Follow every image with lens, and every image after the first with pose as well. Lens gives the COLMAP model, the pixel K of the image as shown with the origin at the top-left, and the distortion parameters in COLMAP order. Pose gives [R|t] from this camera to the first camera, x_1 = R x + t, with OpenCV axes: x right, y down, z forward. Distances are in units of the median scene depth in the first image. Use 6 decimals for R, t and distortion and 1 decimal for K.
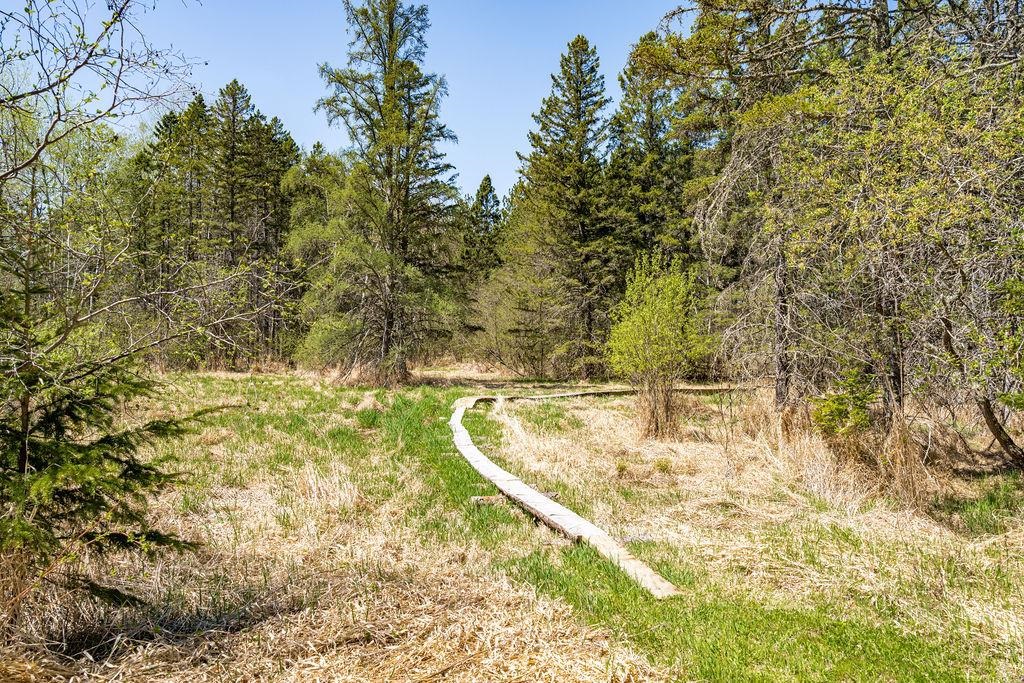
lens RADIAL K [[703.6, 0, 511.6], [0, 703.6, 354.0], [0, 0, 1]] dist [0.000486, -0.000069]
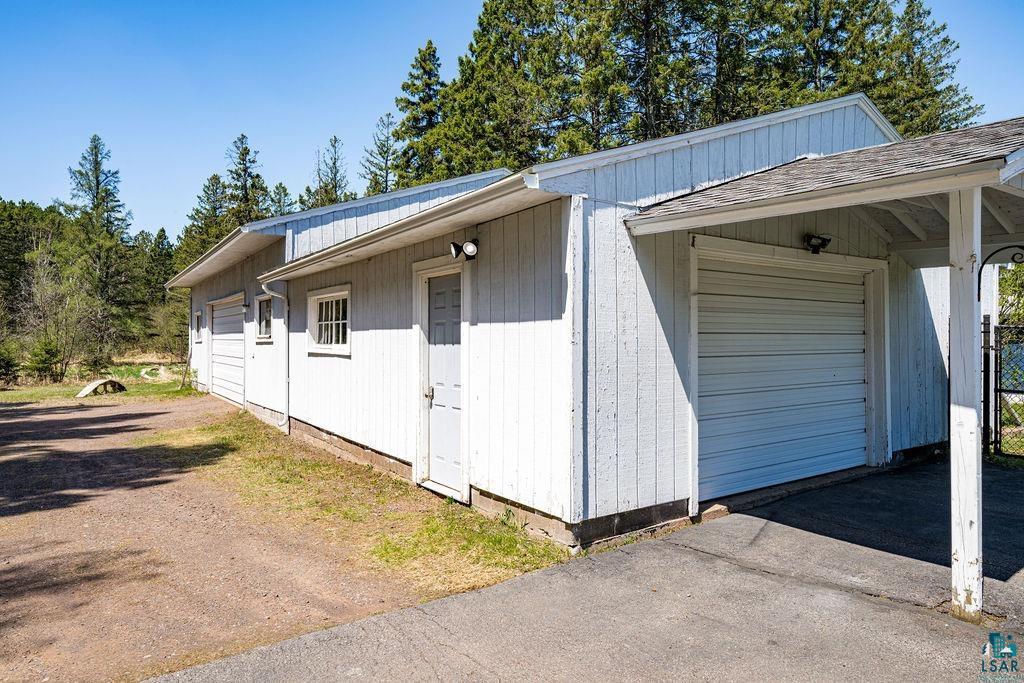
lens RADIAL K [[623.0, 0, 512.0], [0, 623.0, 341.5], [0, 0, 1]] dist [0.004808, 0.003058]
pose [[0.897017, -0.024855, 0.441296, 0.068329], [0.023476, 0.999688, 0.008586, -0.011039], [-0.441372, 0.002658, 0.897320, -0.869553]]
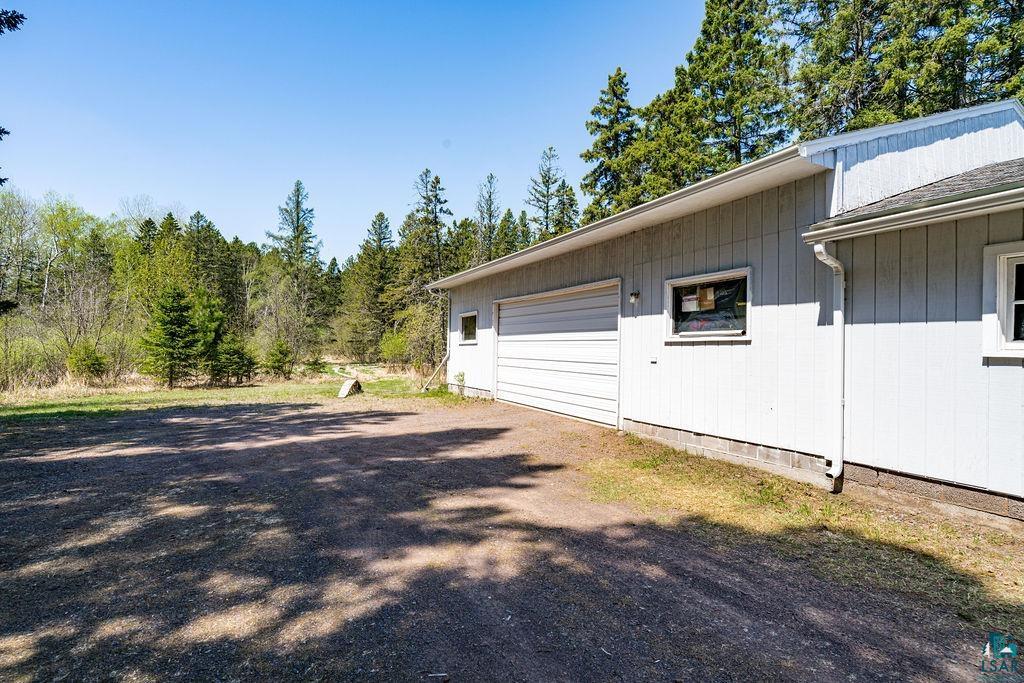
lens RADIAL K [[490.7, 0, 510.3], [0, 490.7, 334.6], [0, 0, 1]] dist [0.000504, 0.000028]
pose [[0.946091, 0.001328, 0.323899, -0.022465], [0.007591, 0.999626, -0.026271, -0.009496], [-0.323813, 0.027313, 0.945727, -0.685223]]
